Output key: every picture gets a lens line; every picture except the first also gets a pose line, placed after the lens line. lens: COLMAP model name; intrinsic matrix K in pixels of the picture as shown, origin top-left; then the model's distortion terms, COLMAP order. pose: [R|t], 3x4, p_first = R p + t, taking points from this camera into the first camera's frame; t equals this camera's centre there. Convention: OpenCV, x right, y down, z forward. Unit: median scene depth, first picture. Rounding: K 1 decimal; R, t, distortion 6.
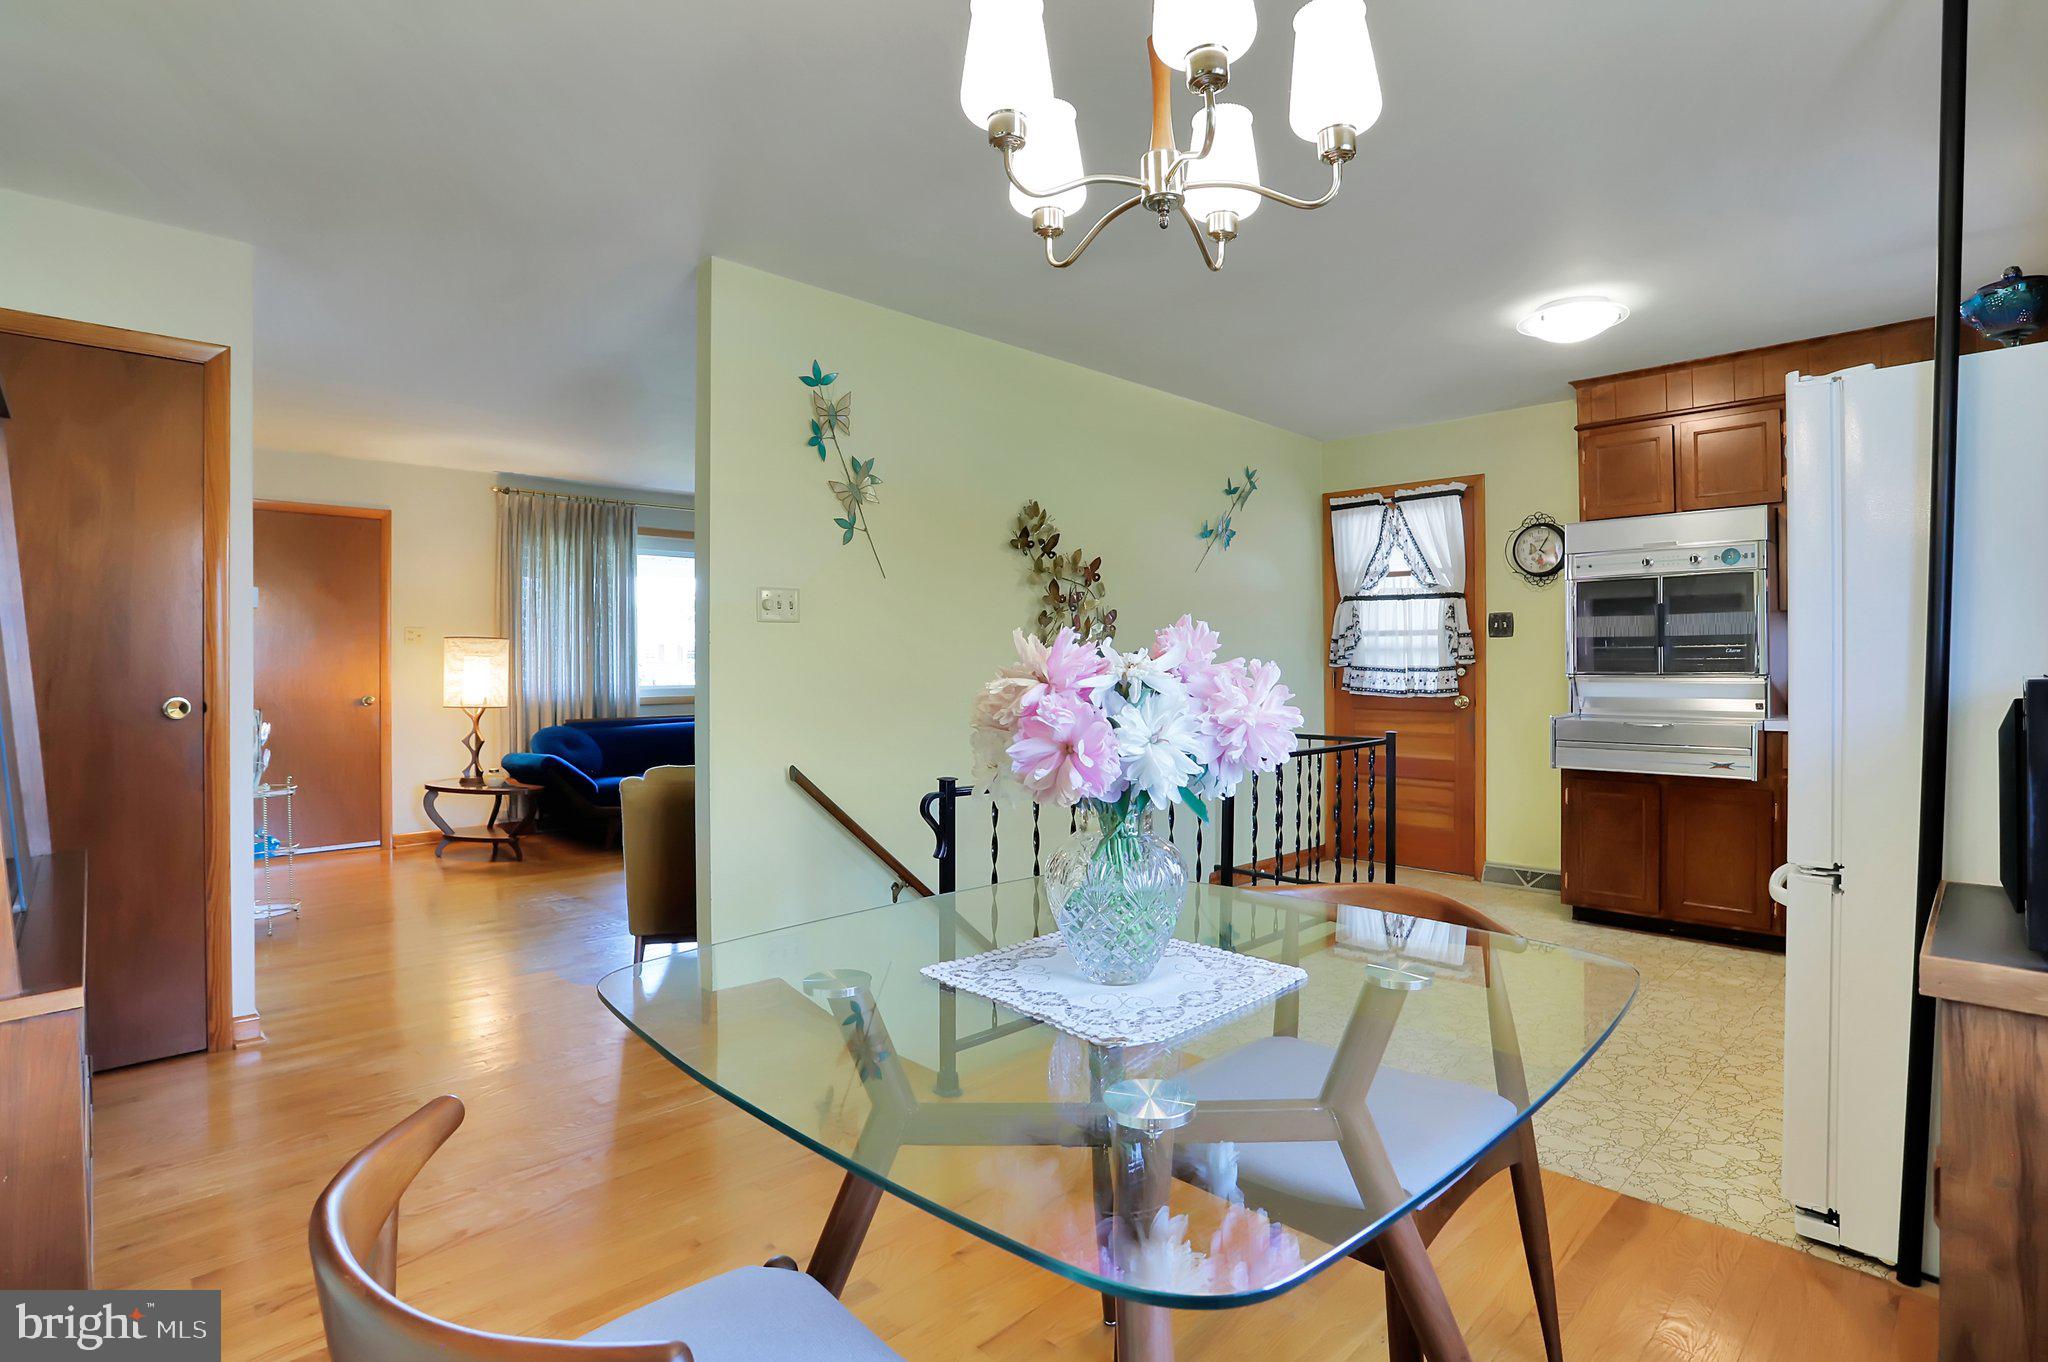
lens RADIAL K [[1004.9, 0, 1066.9], [0, 1004.9, 667.9], [0, 0, 1]] dist [-0.038427, 0.002504]
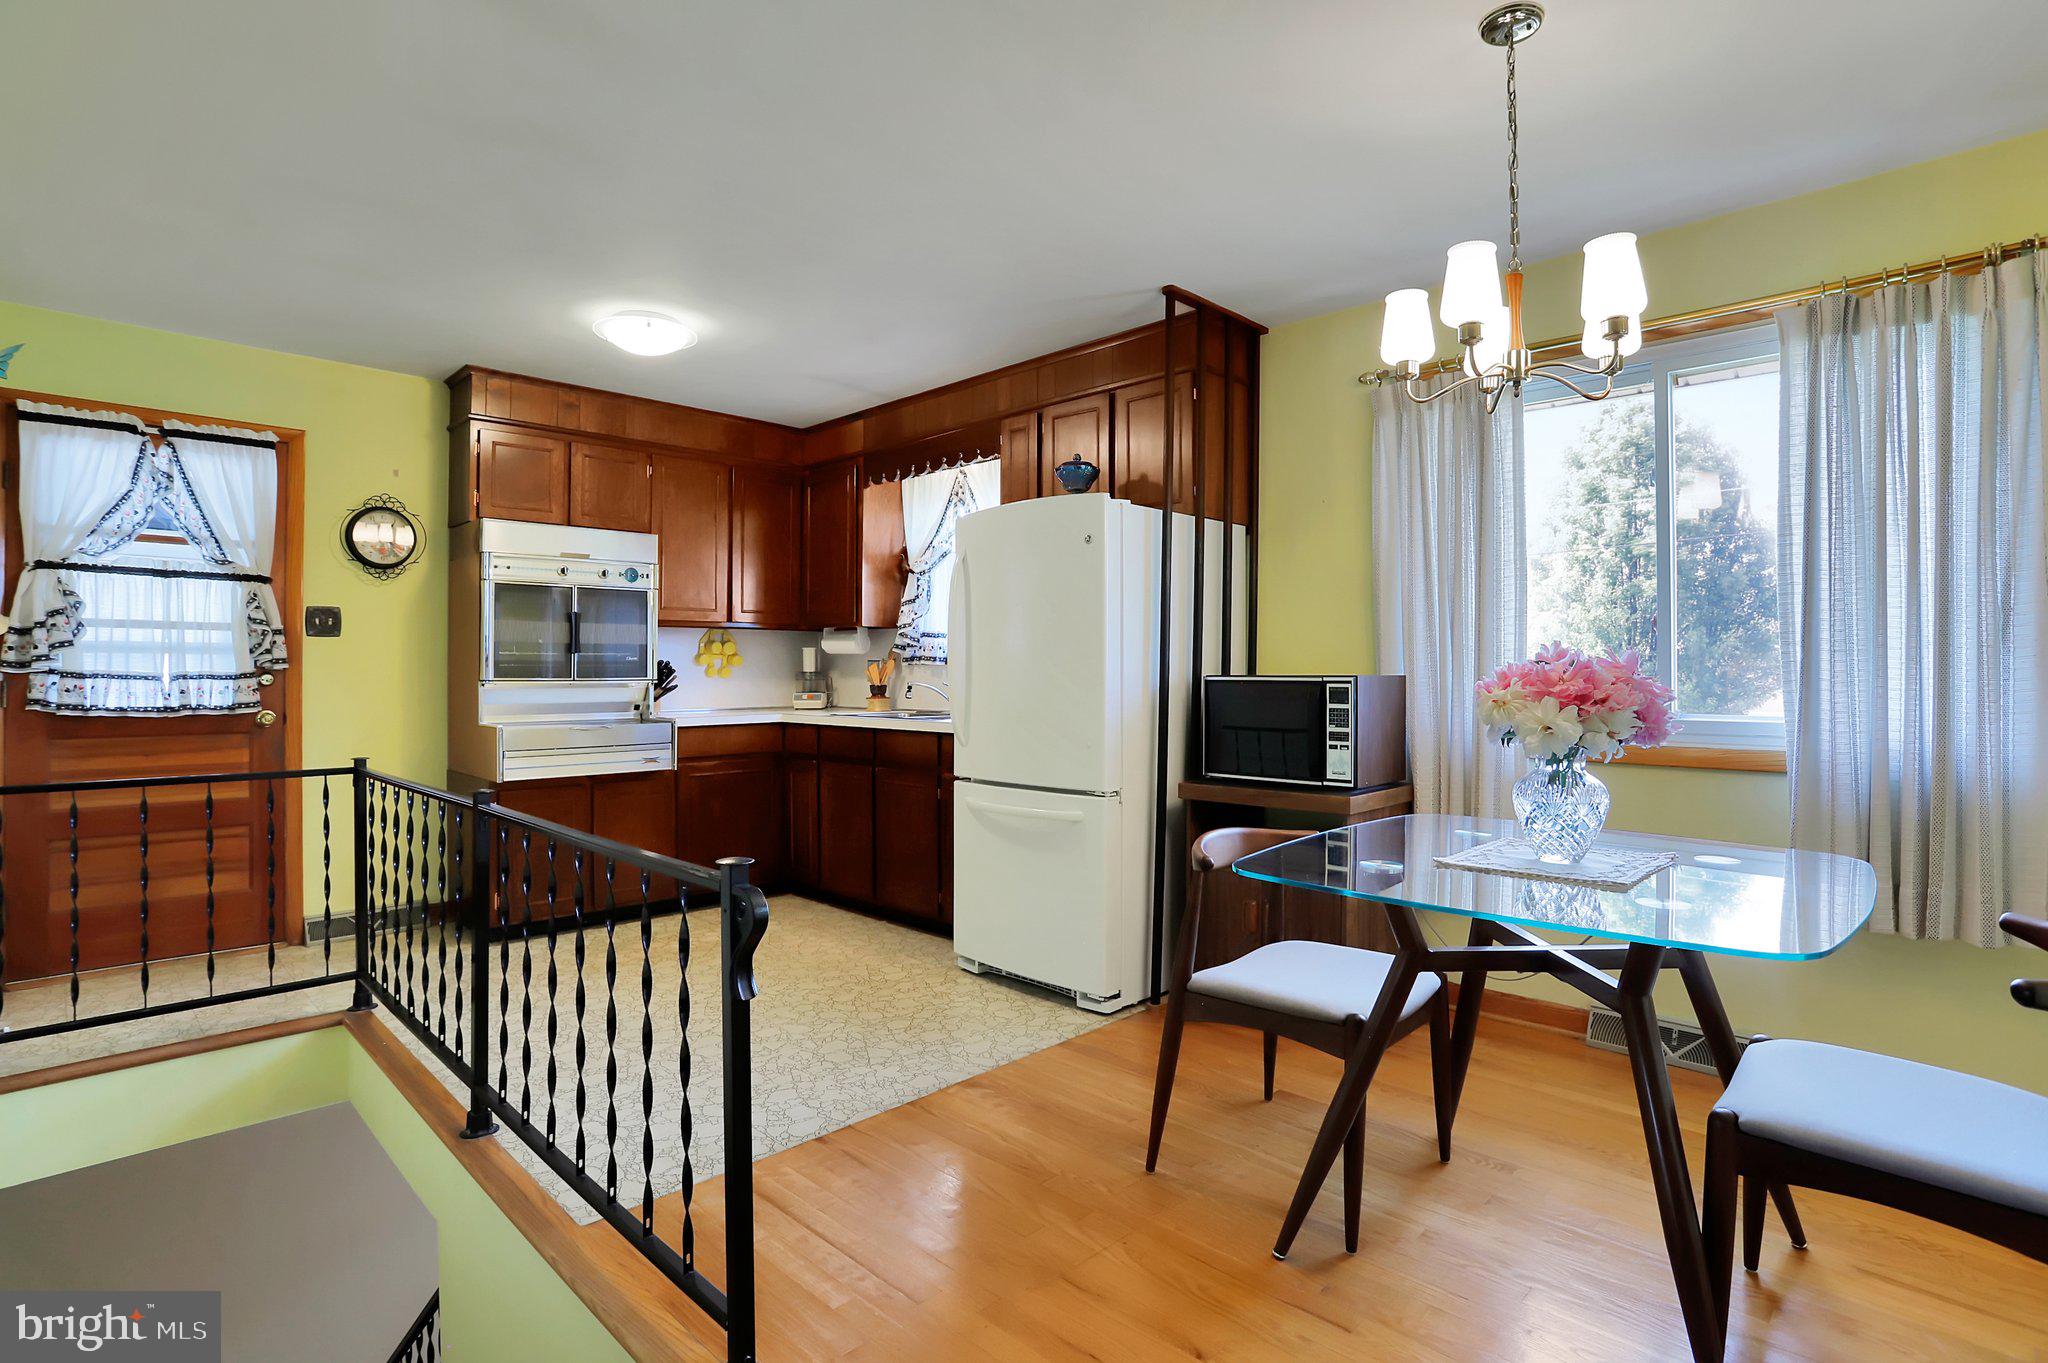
lens RADIAL K [[1004.9, 0, 1014.1], [0, 1004.9, 668.1], [0, 0, 1]] dist [-0.038427, 0.002504]
pose [[0.010249, 0.003397, 0.999942, -0.353443], [0.001450, 0.999993, -0.003412, -0.001553], [-0.999946, 0.001484, 0.010244, 0.419673]]
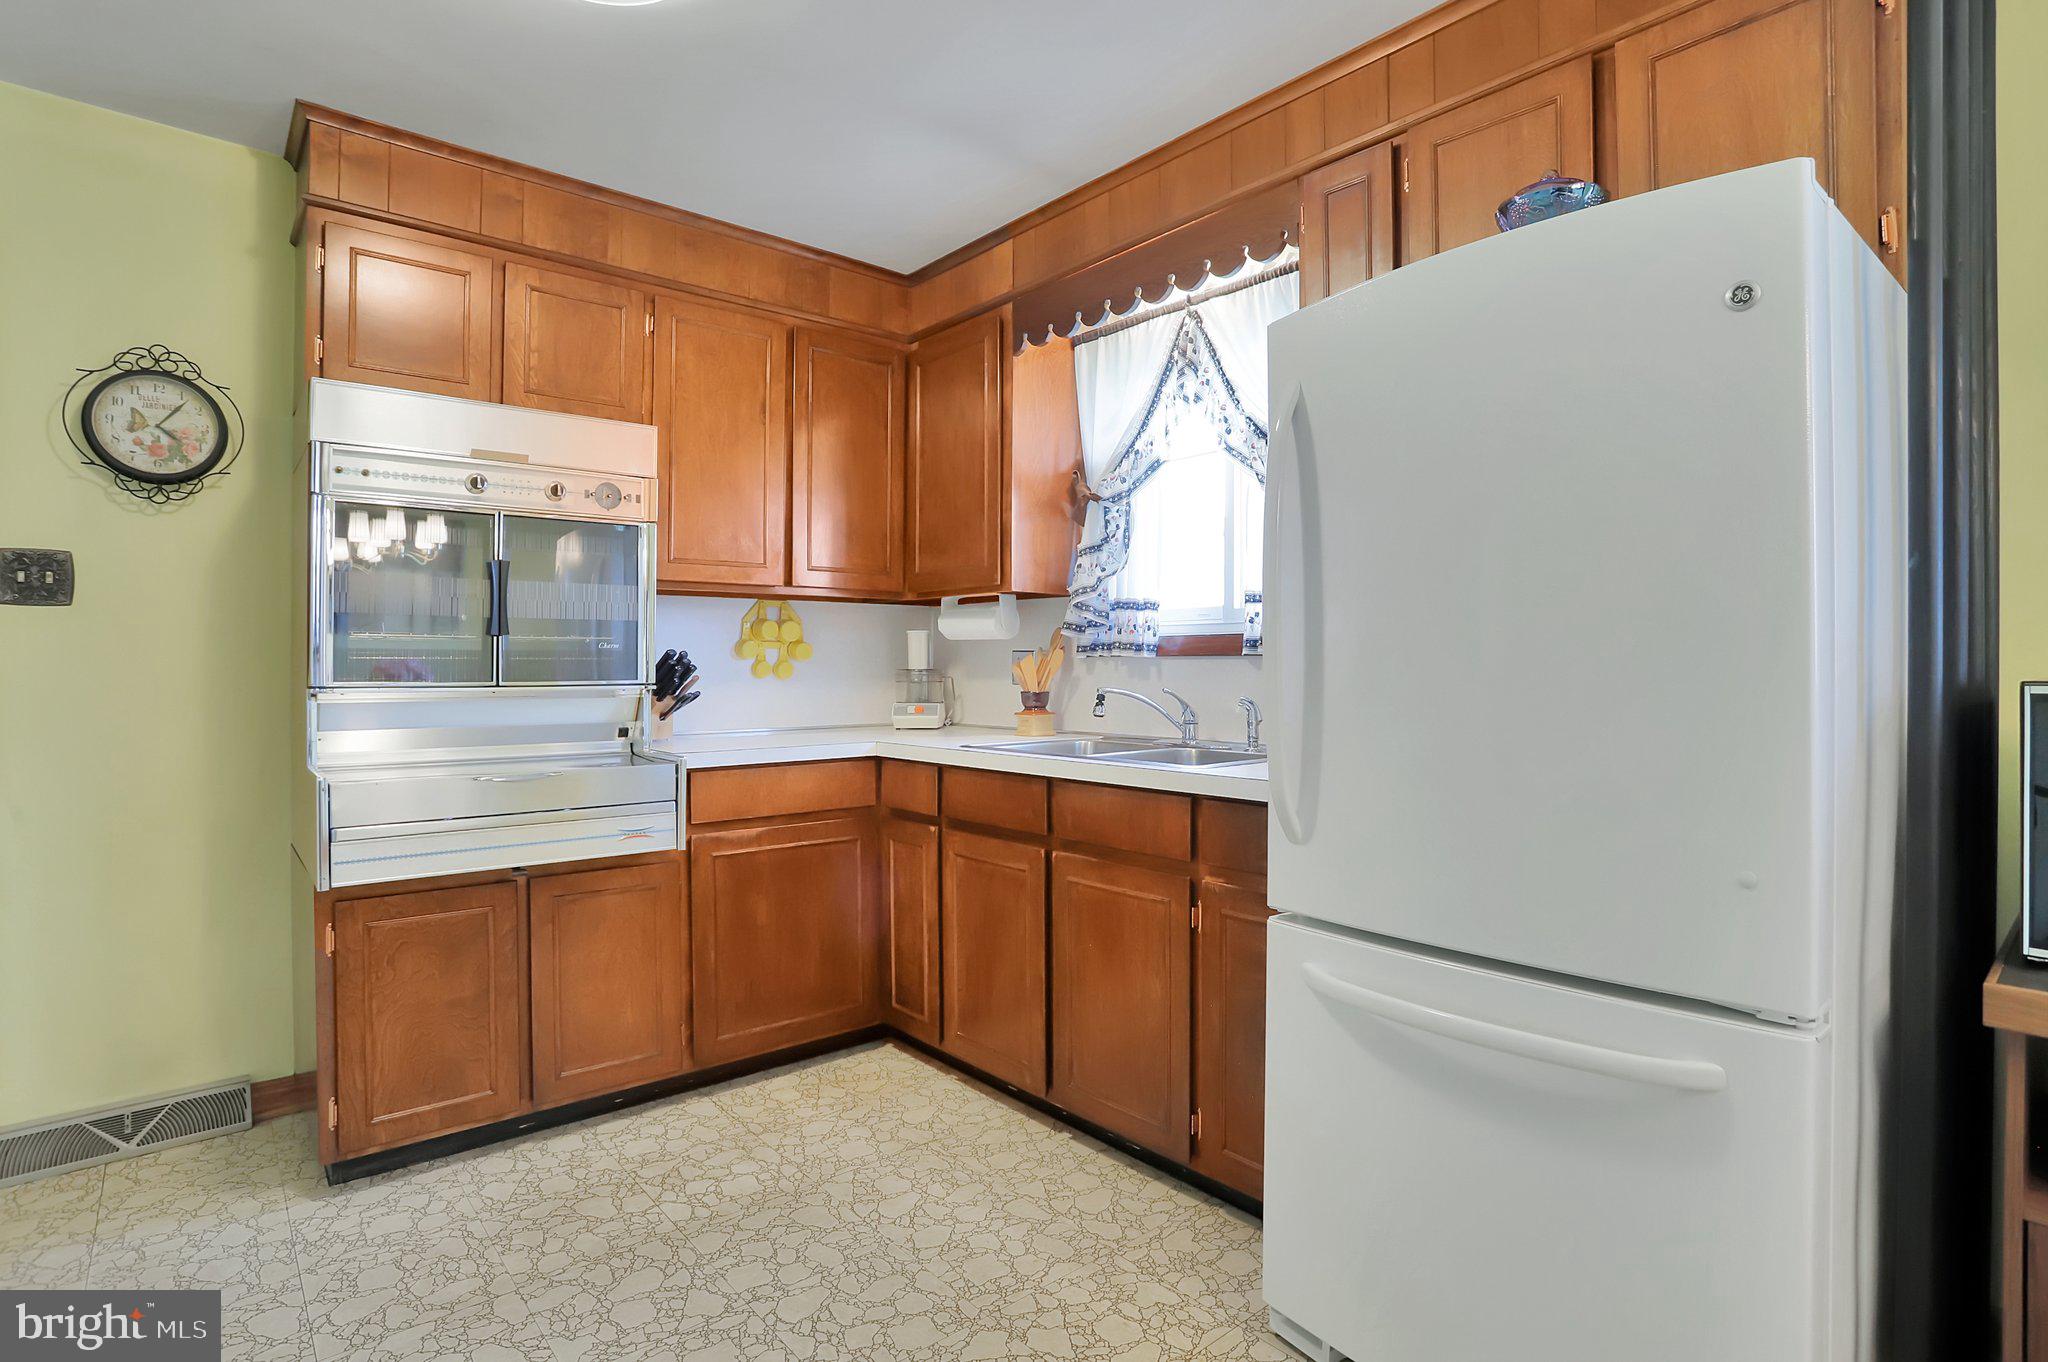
lens RADIAL K [[1004.9, 0, 1020.0], [0, 1004.9, 664.2], [0, 0, 1]] dist [-0.038427, 0.002504]
pose [[0.088488, 0.002403, 0.996074, 0.049131], [0.002254, 0.999994, -0.002613, -0.003009], [-0.996075, 0.002476, 0.088482, 0.520850]]
